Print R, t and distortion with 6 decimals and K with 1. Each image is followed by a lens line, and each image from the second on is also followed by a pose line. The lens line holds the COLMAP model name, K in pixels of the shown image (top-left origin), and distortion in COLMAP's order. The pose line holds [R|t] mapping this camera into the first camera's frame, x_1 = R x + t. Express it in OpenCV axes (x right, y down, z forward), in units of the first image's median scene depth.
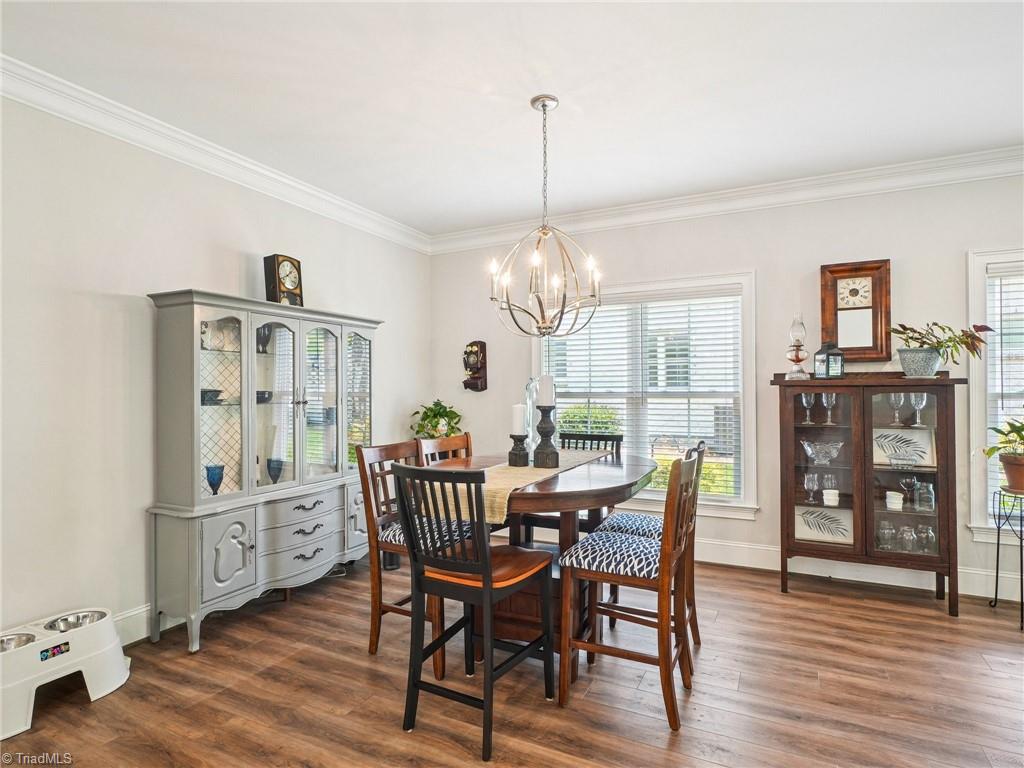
lens RADIAL K [[556.7, 0, 514.4], [0, 556.7, 387.2], [0, 0, 1]] dist [-0.000024, 0.000129]
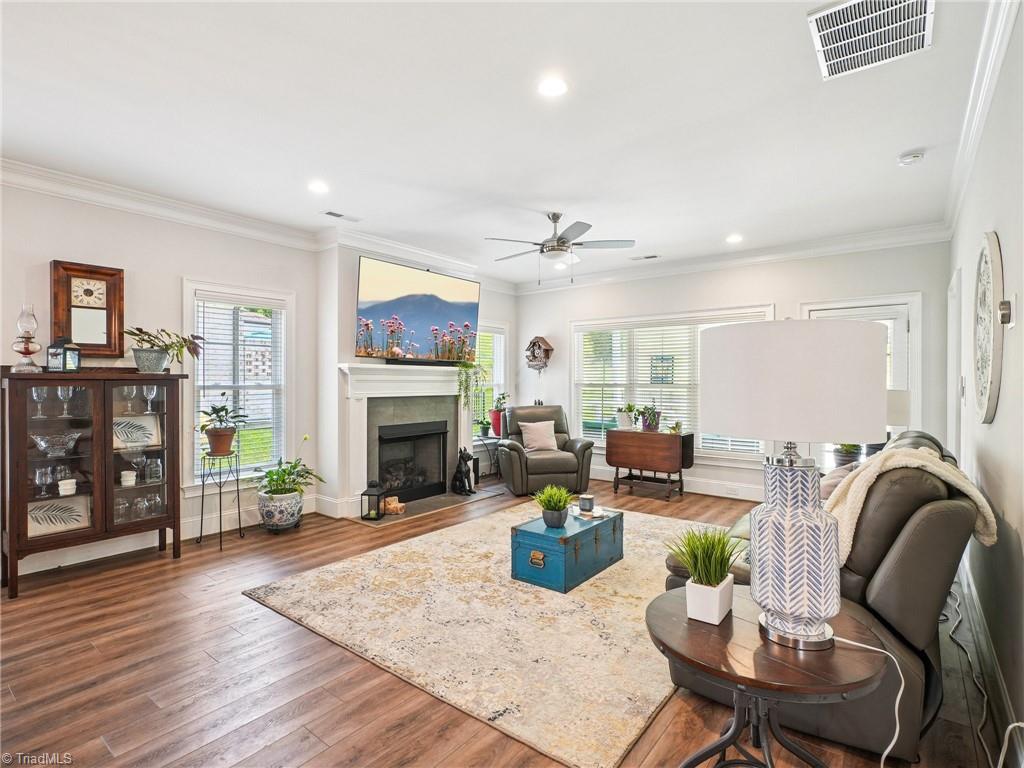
lens RADIAL K [[508.1, 0, 511.7], [0, 508.1, 378.2], [0, 0, 1]] dist [-0.005509, 0.001397]
pose [[0.208857, 0.009329, 0.977902, -0.181842], [-0.003128, 0.999956, -0.008871, 0.001208], [-0.977941, -0.001206, 0.208877, -0.004016]]
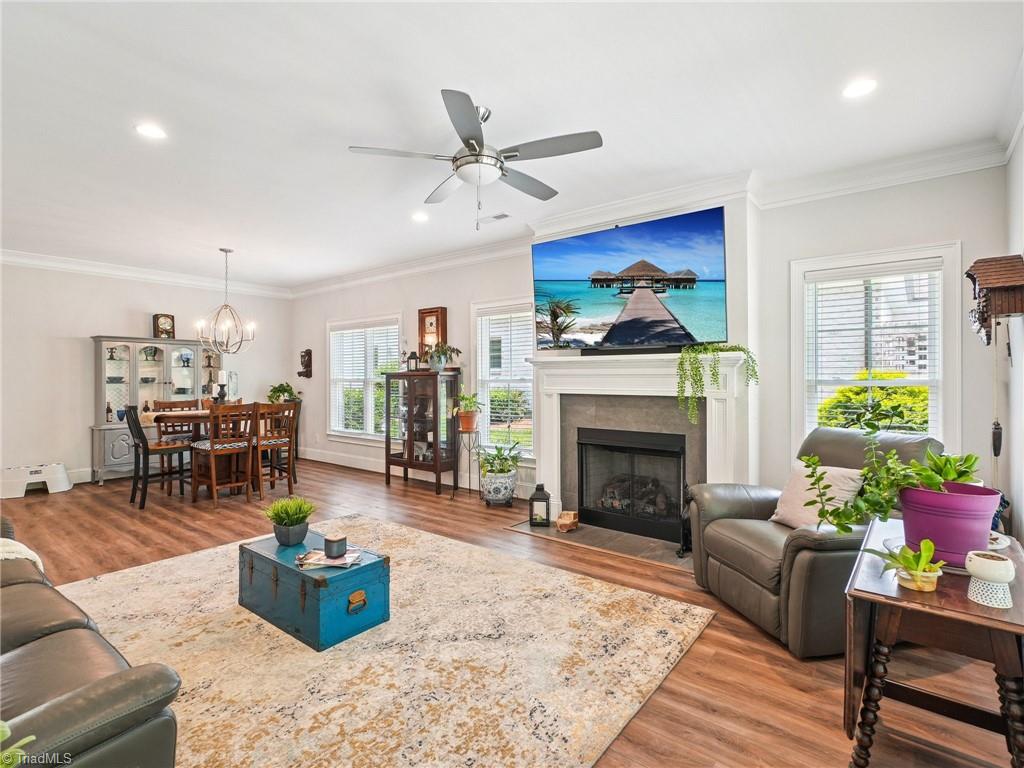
lens RADIAL K [[508.1, 0, 511.7], [0, 508.1, 378.2], [0, 0, 1]] dist [-0.005509, 0.001397]
pose [[0.978172, 0.001239, -0.207793, 1.271936], [0.000290, 0.999973, 0.007327, -0.005056], [0.207796, -0.007228, 0.978145, -0.607456]]
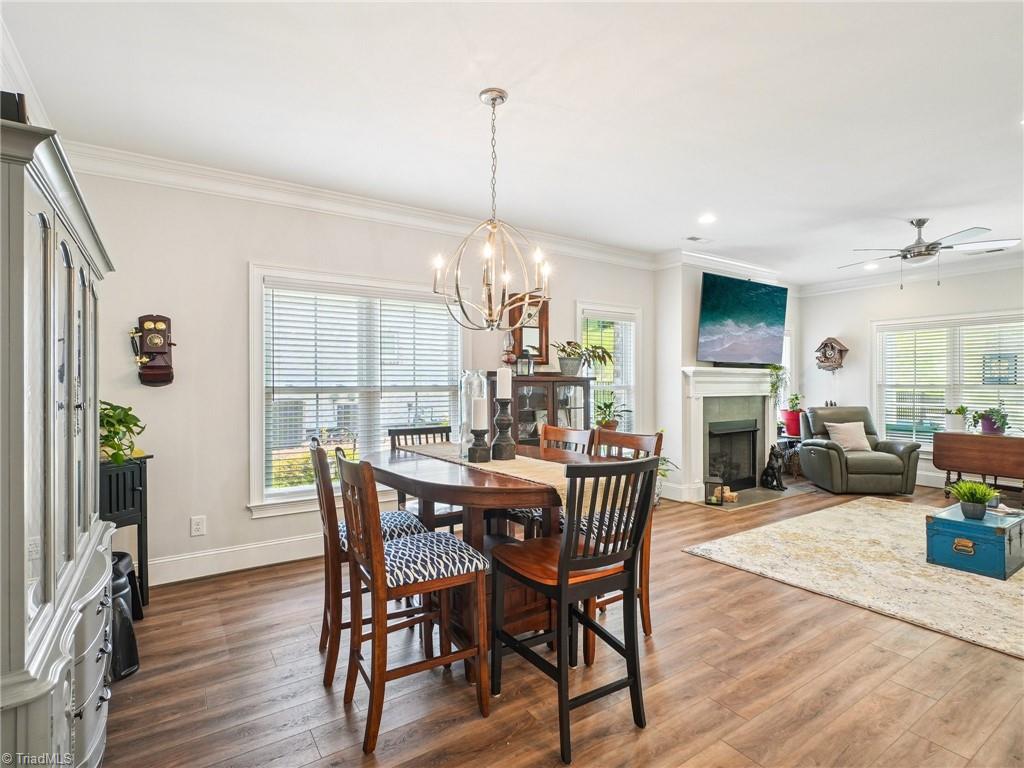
lens RADIAL K [[508.1, 0, 511.7], [0, 508.1, 378.2], [0, 0, 1]] dist [-0.005509, 0.001397]
pose [[0.504157, 0.011460, 0.863536, -0.566625], [-0.002505, 0.999927, -0.011807, 0.005830], [-0.863608, 0.003790, 0.504149, 0.398894]]
